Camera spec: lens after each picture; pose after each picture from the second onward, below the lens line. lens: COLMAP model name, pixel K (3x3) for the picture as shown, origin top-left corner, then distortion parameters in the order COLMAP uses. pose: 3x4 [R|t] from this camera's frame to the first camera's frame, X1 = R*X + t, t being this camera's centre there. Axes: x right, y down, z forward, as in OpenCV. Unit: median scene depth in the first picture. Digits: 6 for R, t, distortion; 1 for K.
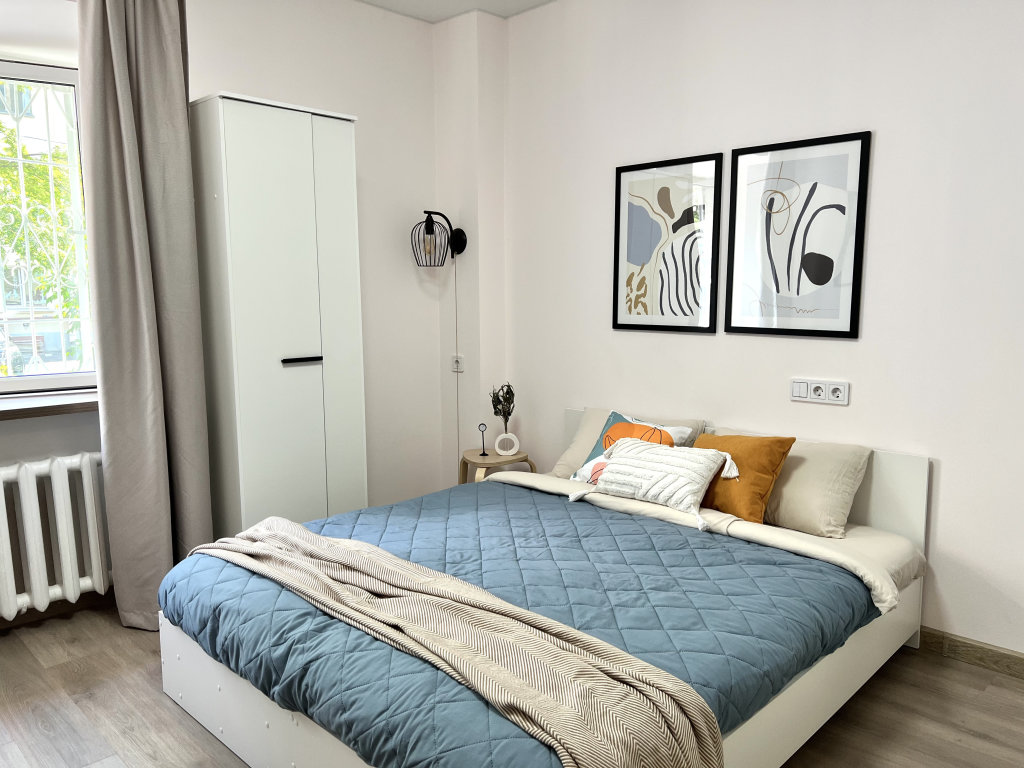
lens RADIAL K [[768.6, 0, 511.3], [0, 768.6, 387.5], [0, 0, 1]] dist [0.054409, -0.063994]
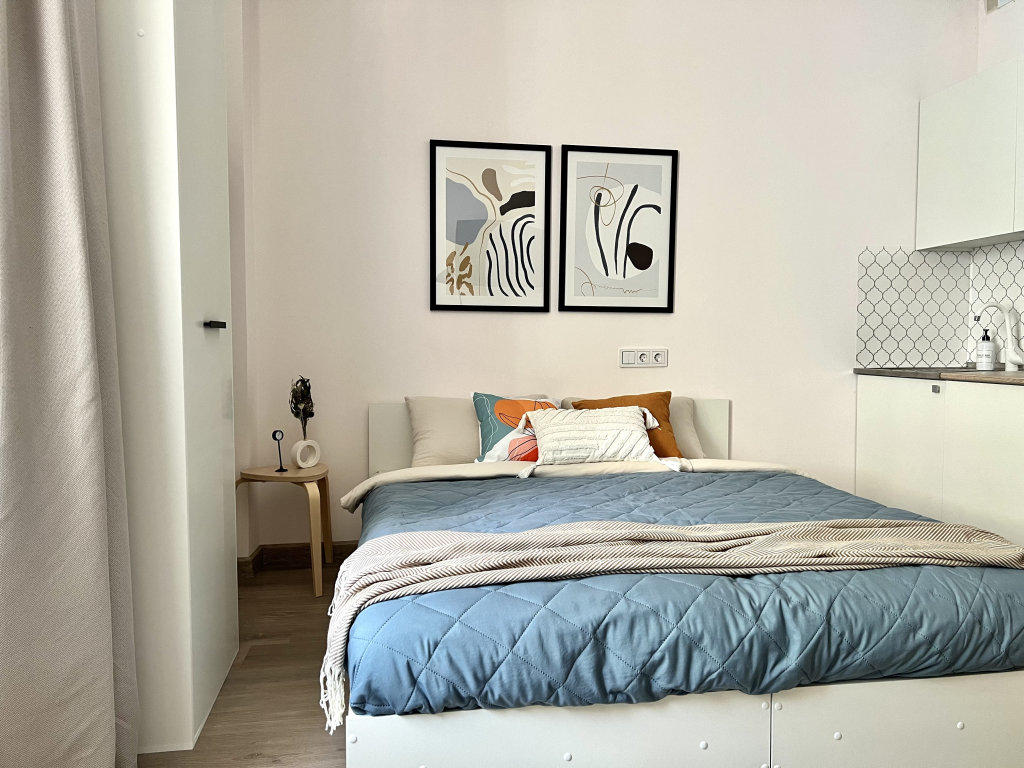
lens RADIAL K [[768.6, 0, 506.9], [0, 768.6, 392.3], [0, 0, 1]] dist [0.054409, -0.063994]
pose [[0.594386, -0.043797, 0.802986, -0.696416], [0.095852, 0.995256, -0.016667, 0.058193], [-0.798447, 0.086875, 0.595764, 0.458543]]
